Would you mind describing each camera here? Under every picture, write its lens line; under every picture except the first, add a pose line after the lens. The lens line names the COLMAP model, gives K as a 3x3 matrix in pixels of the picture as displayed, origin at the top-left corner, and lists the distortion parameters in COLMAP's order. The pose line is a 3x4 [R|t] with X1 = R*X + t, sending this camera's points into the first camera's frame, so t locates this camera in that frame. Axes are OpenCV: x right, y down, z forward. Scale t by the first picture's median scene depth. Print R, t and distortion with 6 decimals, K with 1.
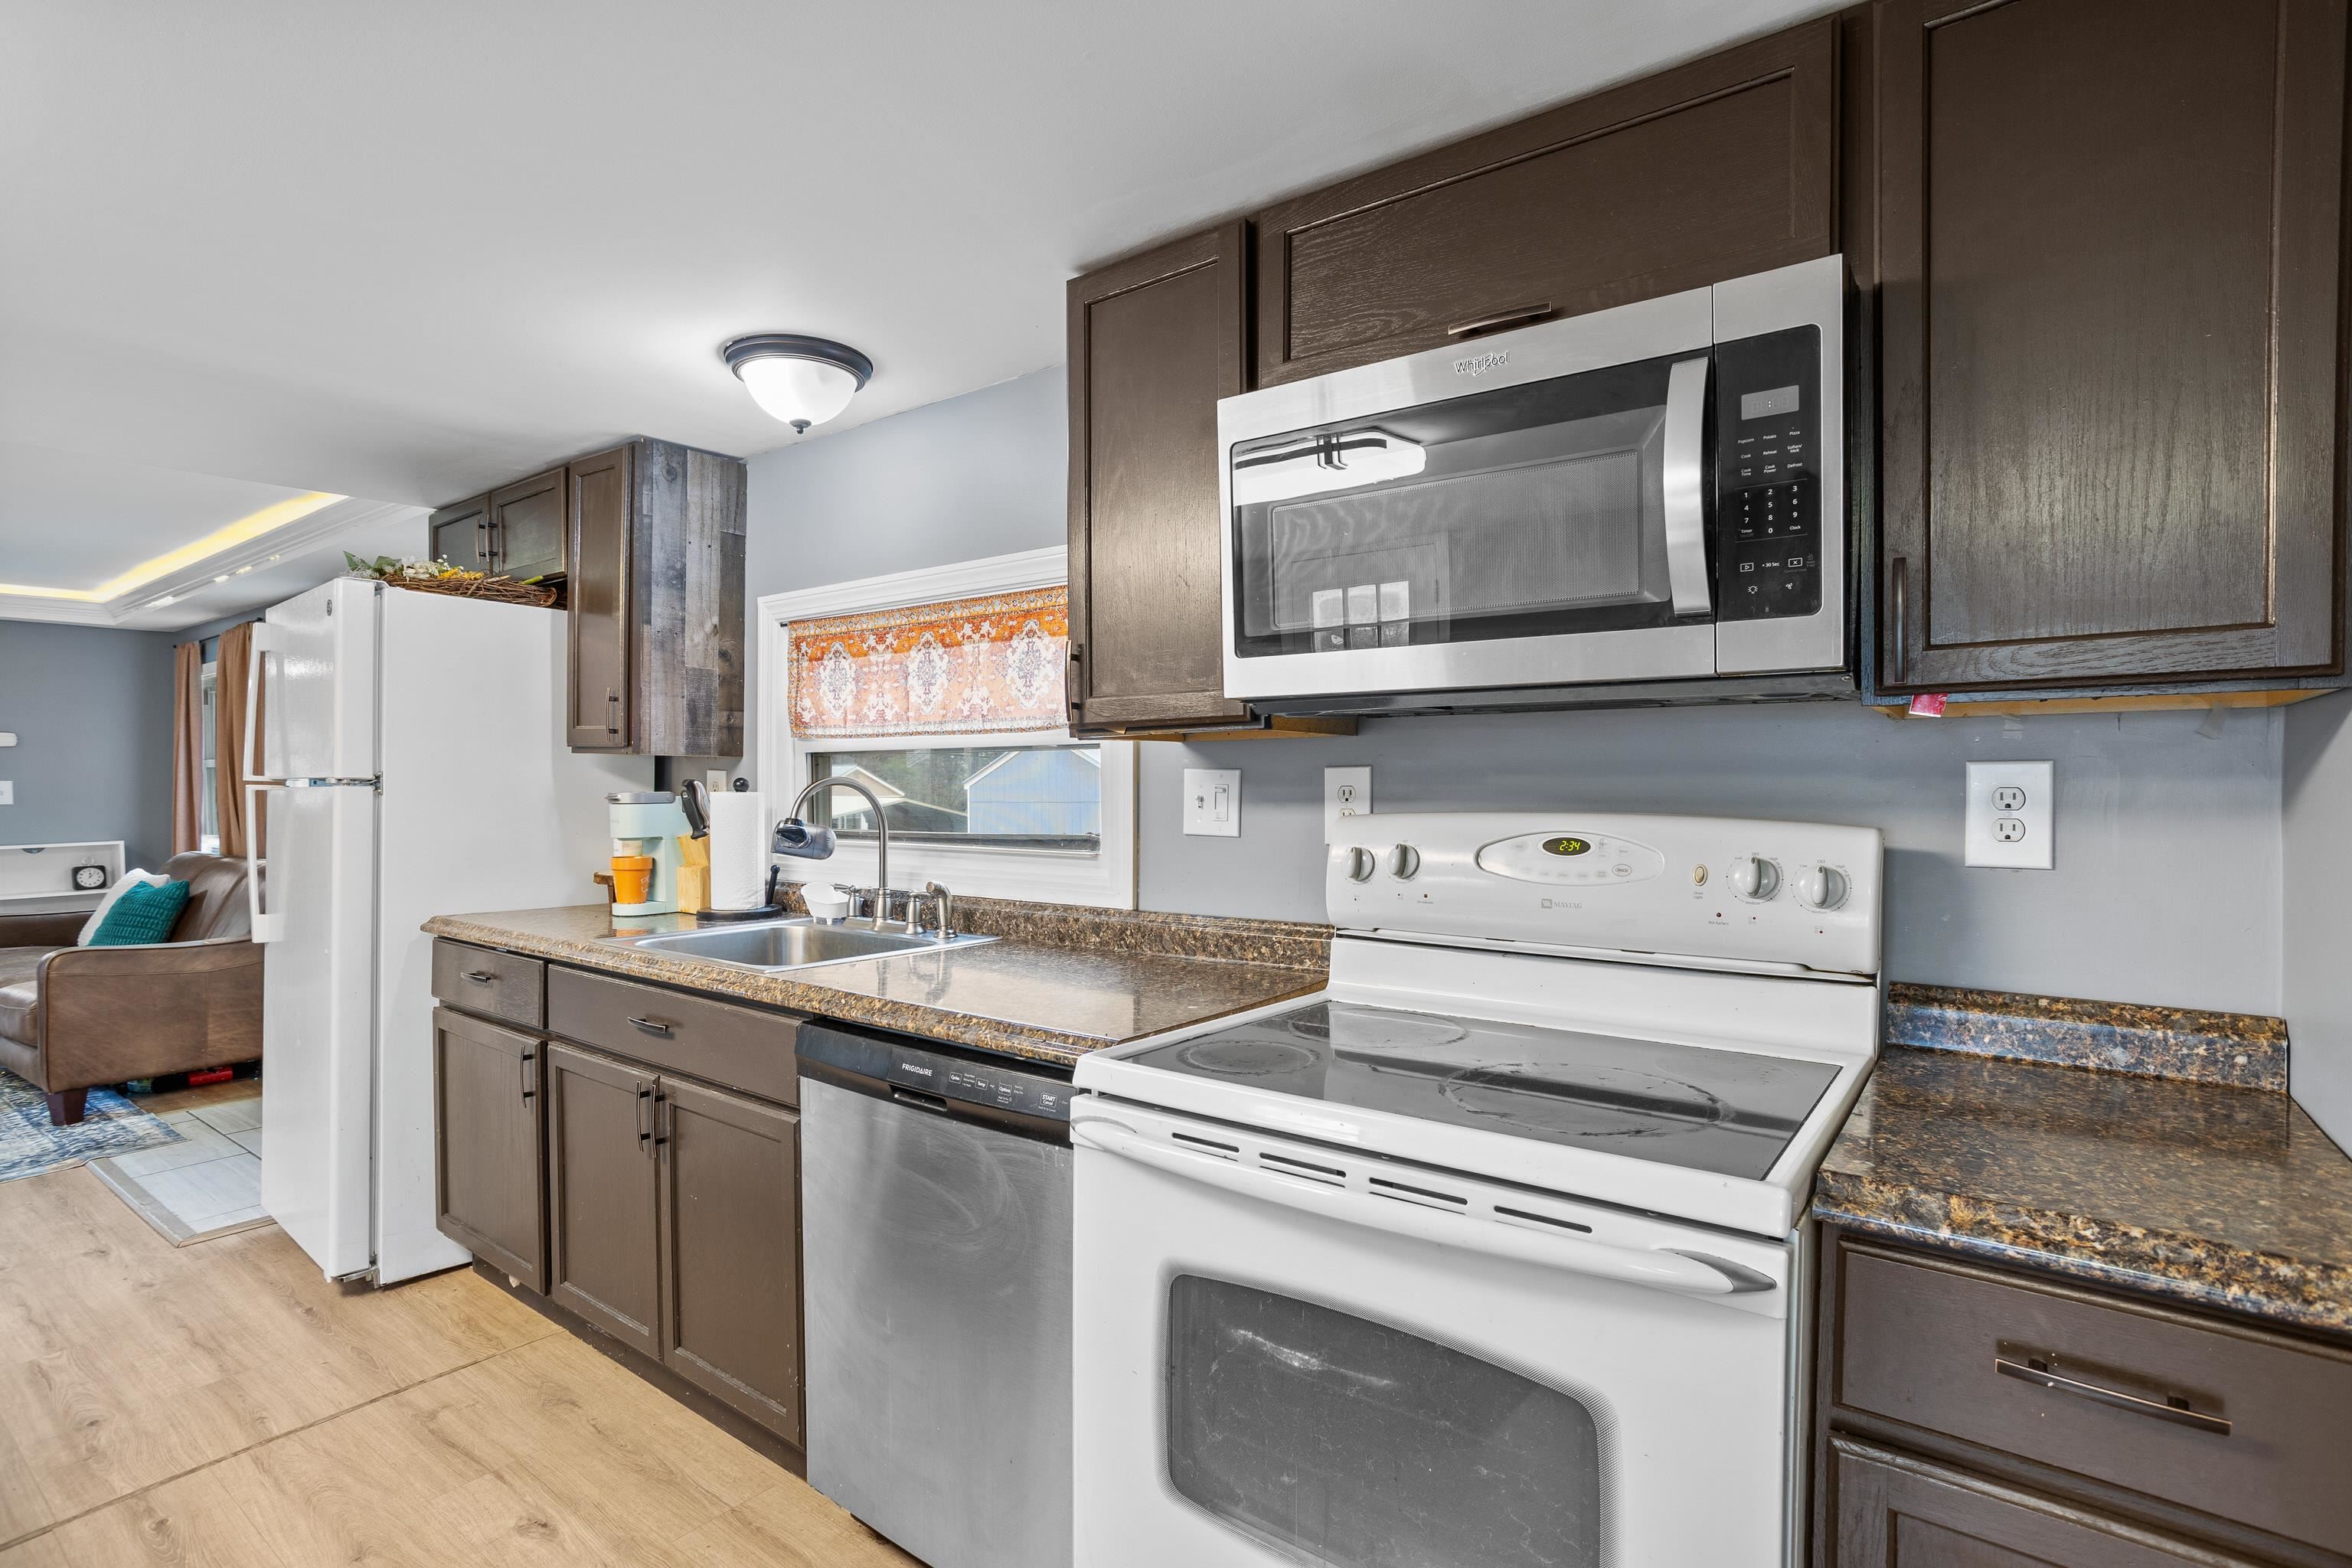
lens RADIAL K [[1165.3, 0, 1158.4], [0, 1165.3, 788.6], [0, 0, 1]] dist [-0.063254, 0.037999]
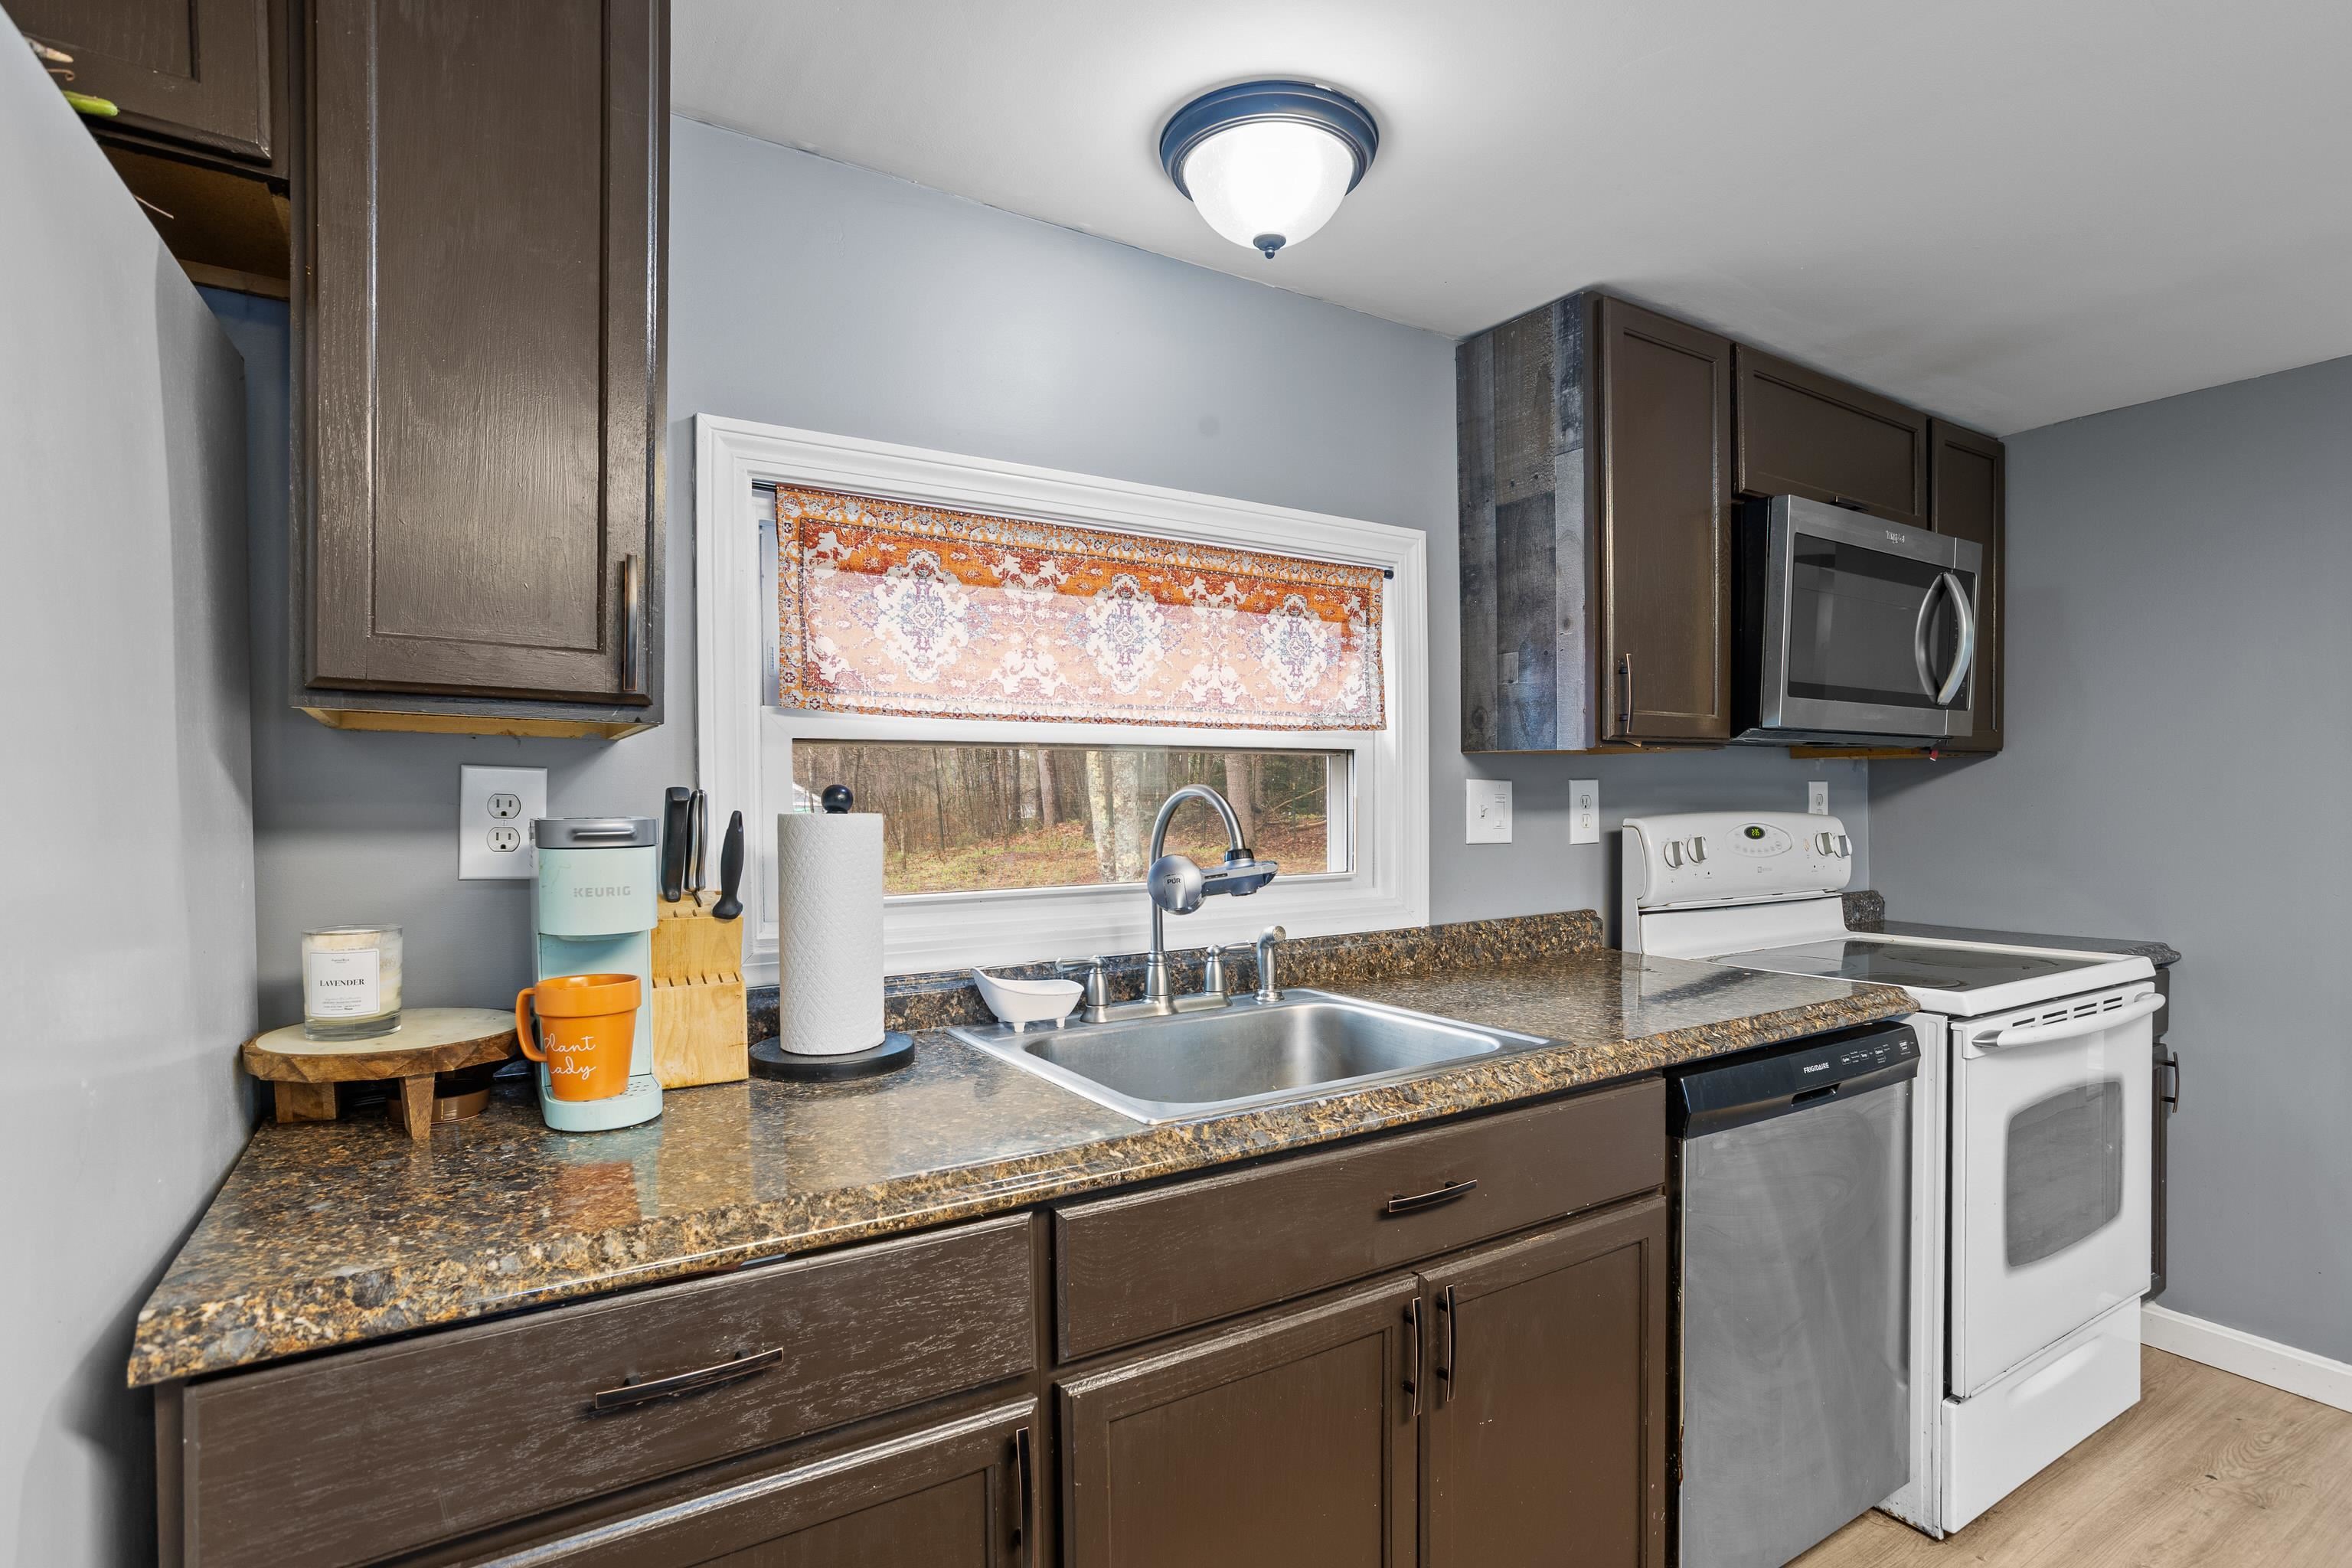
lens RADIAL K [[1196.3, 0, 1219.3], [0, 1196.3, 790.3], [0, 0, 1]] dist [-0.064785, 0.043004]
pose [[0.312425, 0.000191, 0.949942, -0.970537], [0.006352, 0.999977, -0.002290, -0.005680], [-0.949921, 0.006749, 0.312417, 0.827228]]
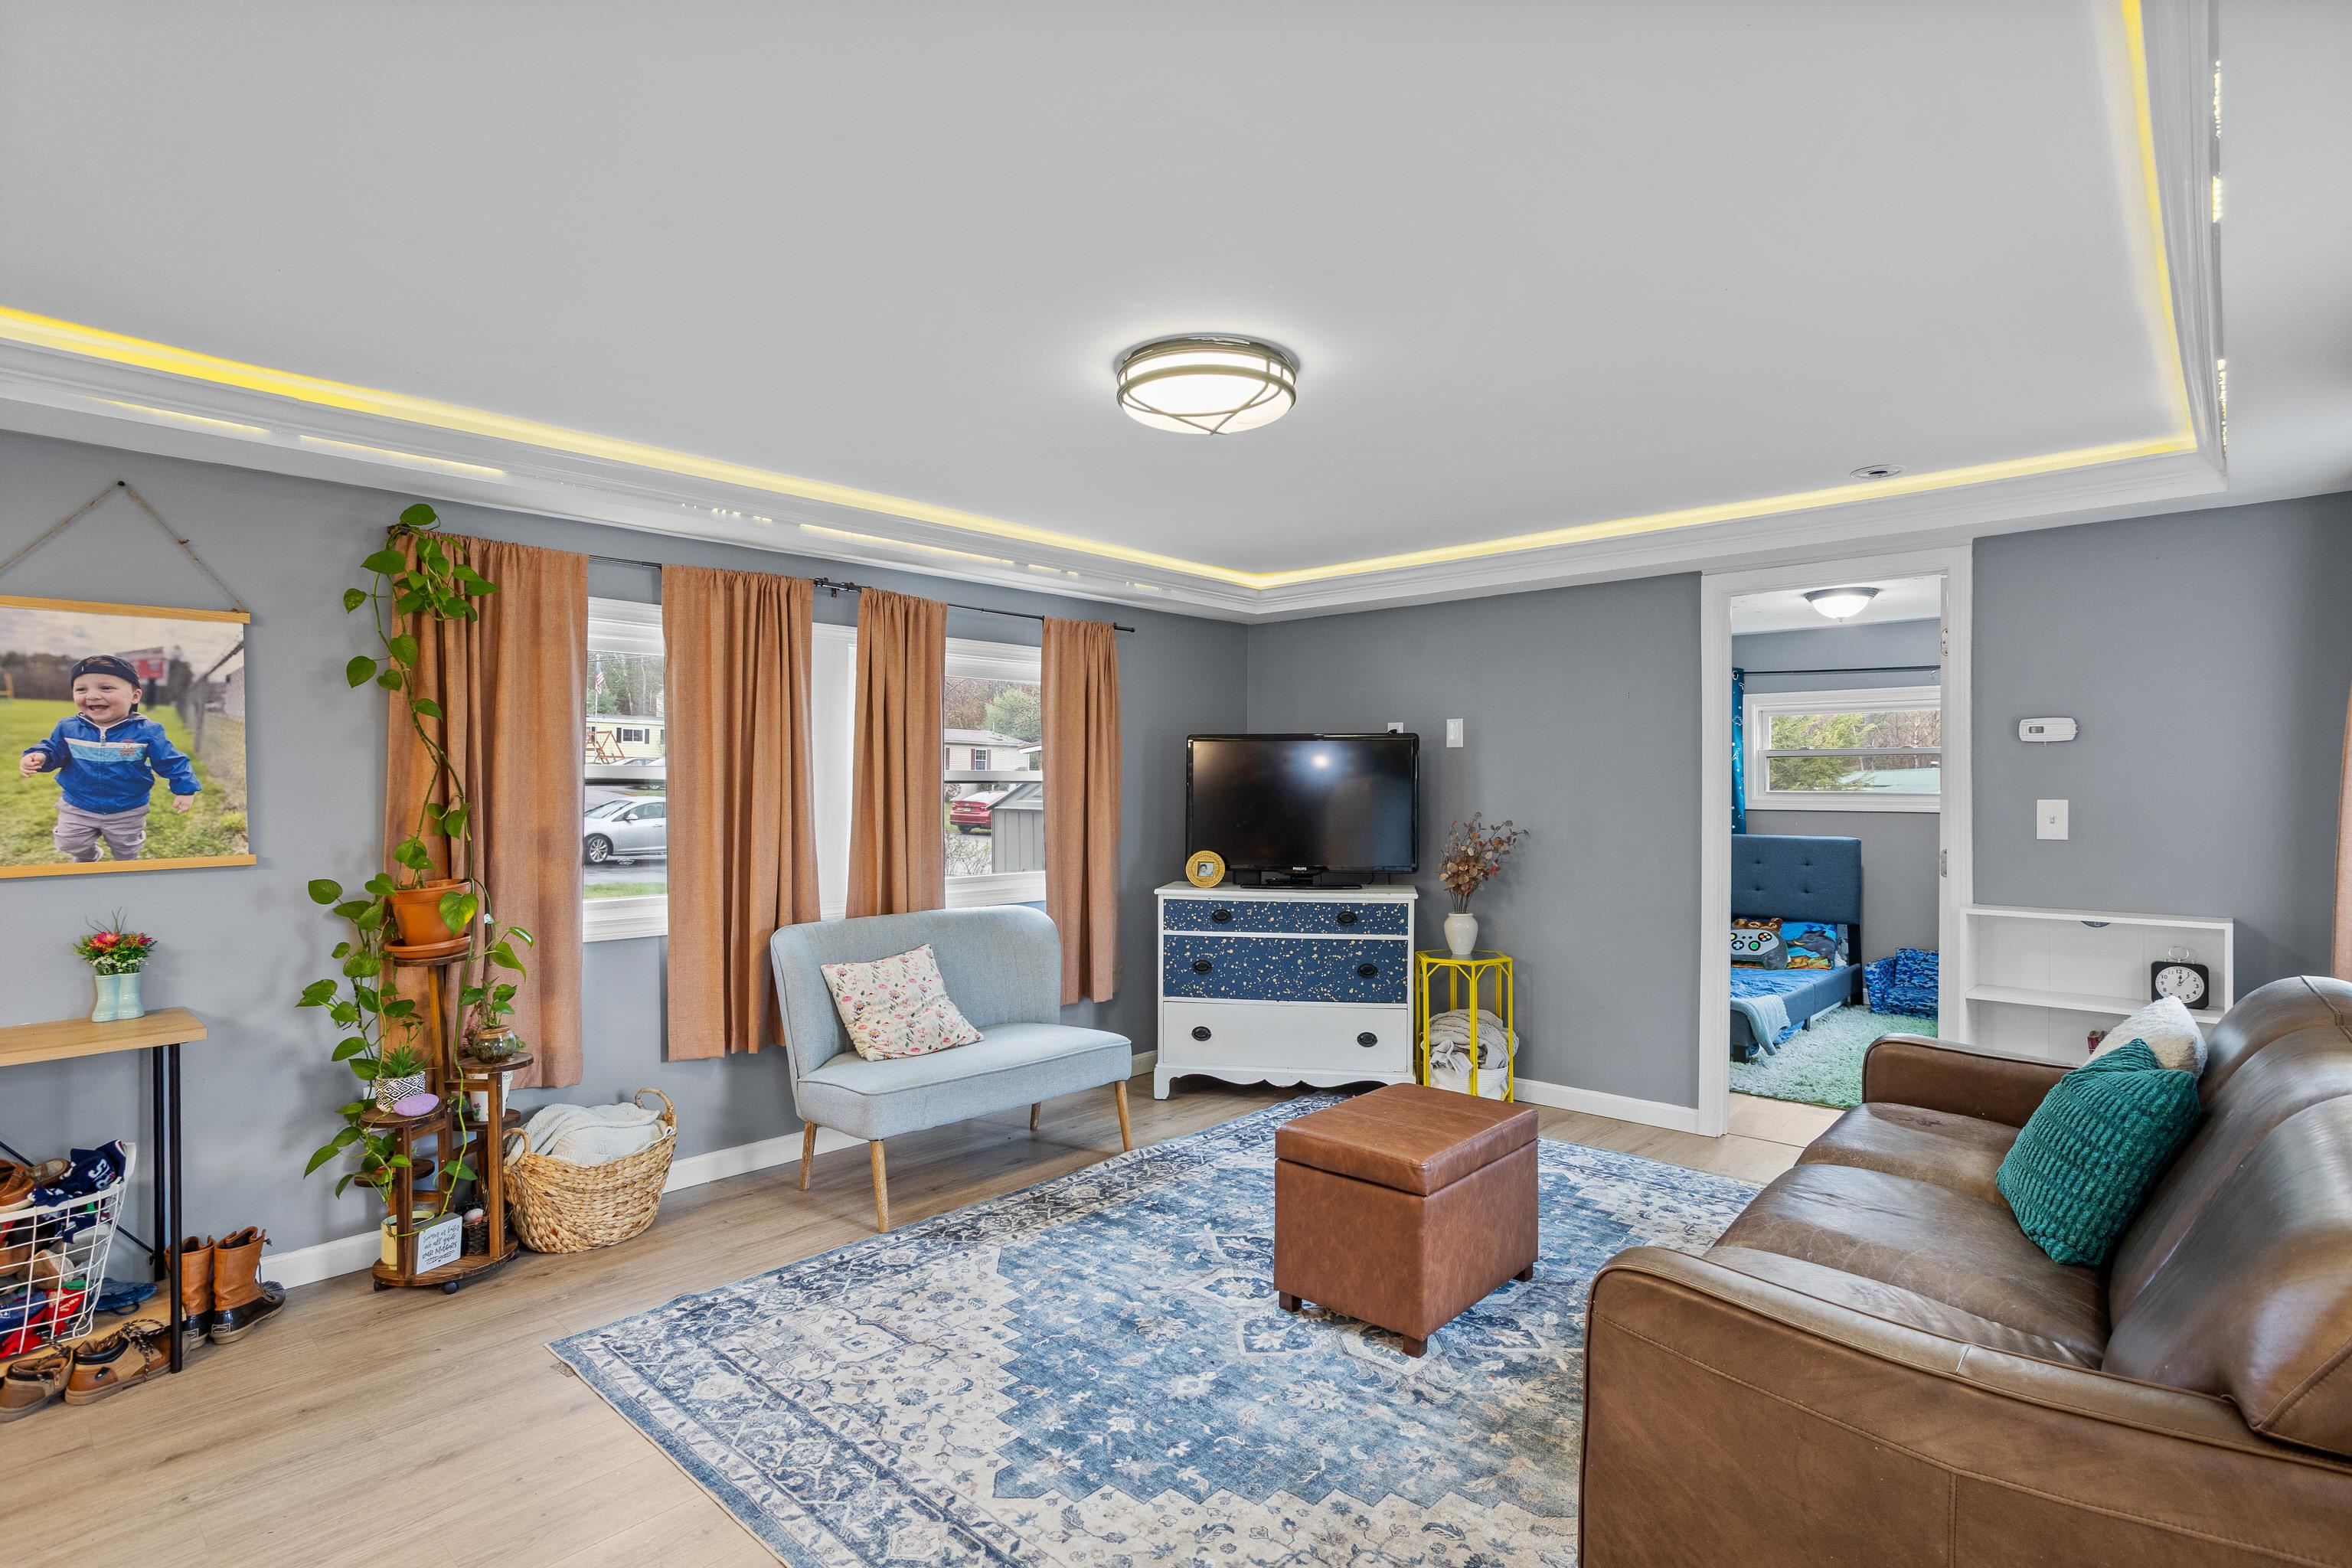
lens RADIAL K [[1163.5, 0, 1199.9], [0, 1163.5, 788.9], [0, 0, 1]] dist [-0.049634, 0.028003]
pose [[-0.084465, 0.009357, -0.996383, -0.999108], [-0.012068, 0.999873, 0.010412, -0.034157], [0.996353, 0.012903, -0.084341, 1.571795]]
